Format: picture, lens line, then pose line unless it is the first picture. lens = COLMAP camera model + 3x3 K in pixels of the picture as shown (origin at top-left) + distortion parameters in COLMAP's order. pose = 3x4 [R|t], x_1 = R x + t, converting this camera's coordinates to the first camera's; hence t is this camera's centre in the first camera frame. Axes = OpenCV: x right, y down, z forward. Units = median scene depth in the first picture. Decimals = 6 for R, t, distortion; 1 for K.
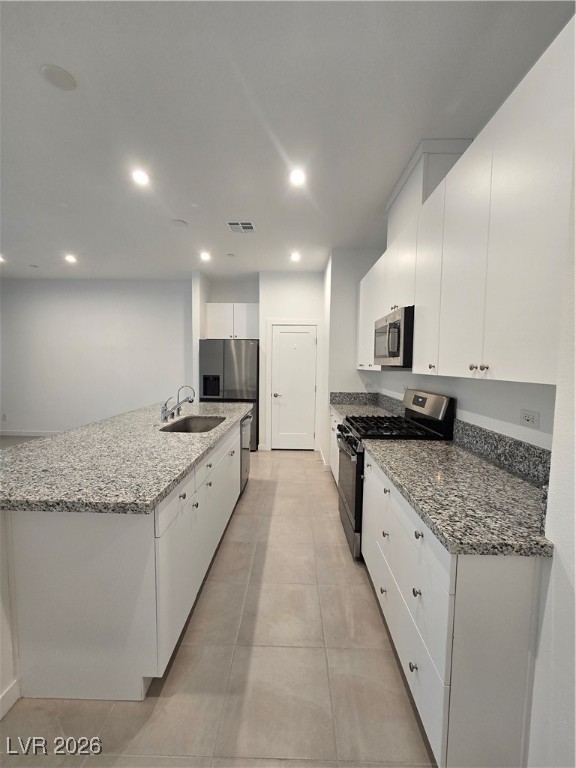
lens RADIAL K [[317.3, 0, 288.2], [0, 317.3, 384.0], [0, 0, 1]] dist [-0.001968, 0.000074]
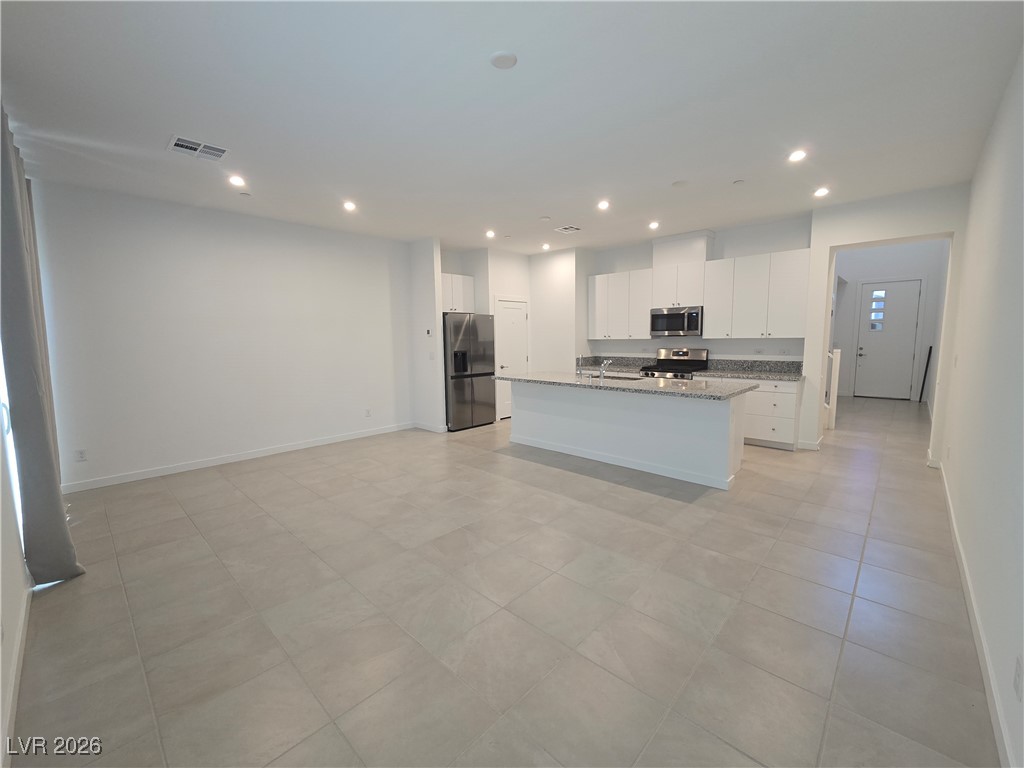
lens RADIAL K [[423.0, 0, 519.9], [0, 423.0, 380.0], [0, 0, 1]] dist [-0.001968, 0.000074]
pose [[0.661931, -0.101432, 0.742670, -1.144772], [0.071565, 0.994828, 0.072086, -0.022175], [-0.746140, 0.005433, 0.665767, 0.020897]]
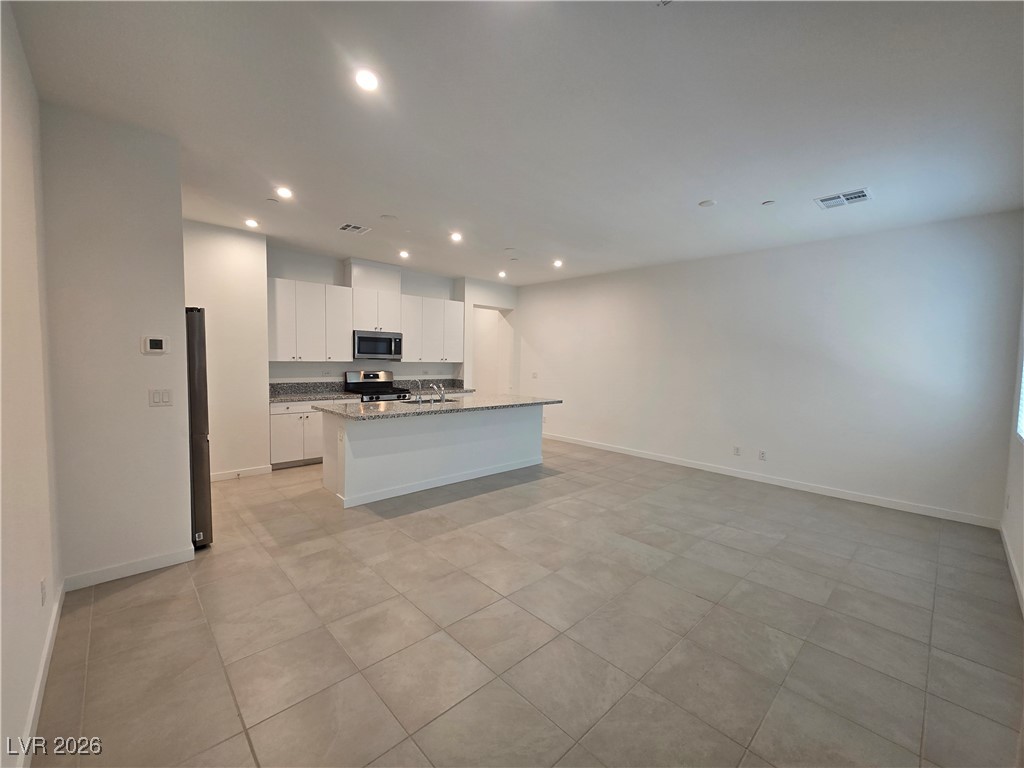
lens RADIAL K [[423.0, 0, 516.2], [0, 423.0, 382.0], [0, 0, 1]] dist [-0.001968, 0.000074]
pose [[-0.710491, -0.066567, 0.700550, -1.092750], [0.017594, 0.993524, 0.112249, -0.101372], [-0.703486, 0.092078, -0.704719, 1.194436]]
